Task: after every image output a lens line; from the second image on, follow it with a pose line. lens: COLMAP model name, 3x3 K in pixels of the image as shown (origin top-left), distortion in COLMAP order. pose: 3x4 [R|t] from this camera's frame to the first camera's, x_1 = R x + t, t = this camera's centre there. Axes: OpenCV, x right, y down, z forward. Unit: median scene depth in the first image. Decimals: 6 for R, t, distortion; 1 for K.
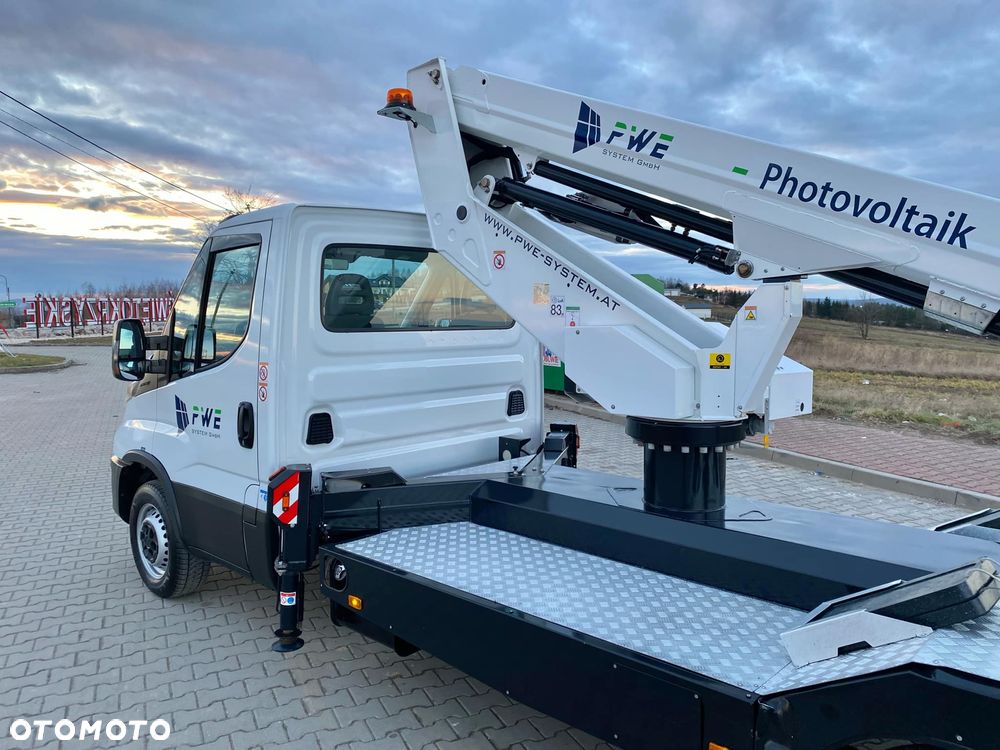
lens RADIAL K [[755.2, 0, 500.0], [0, 755.2, 375.0], [0, 0, 1]] dist [0.028436, -0.016472]
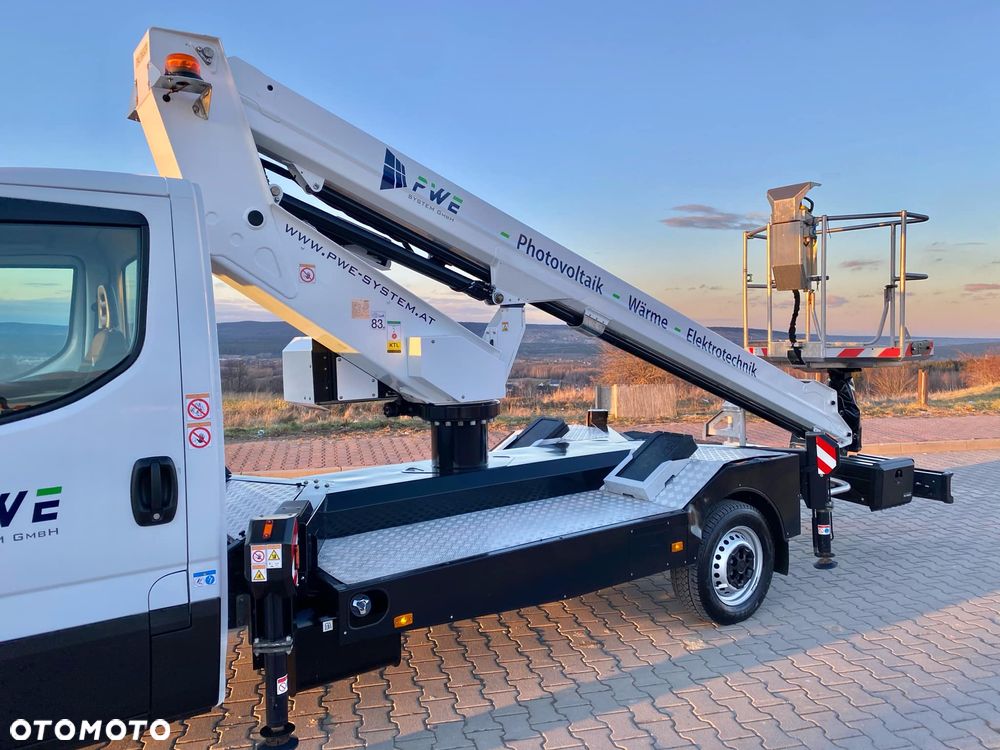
lens RADIAL K [[751.5, 0, 499.0], [0, 751.5, 369.9], [0, 0, 1]] dist [0.083236, -0.131730]
pose [[0.198003, -0.044701, 0.979182, -1.044070], [0.099405, 0.994725, 0.025310, -0.029407], [-0.975148, 0.092324, 0.201402, 0.628836]]
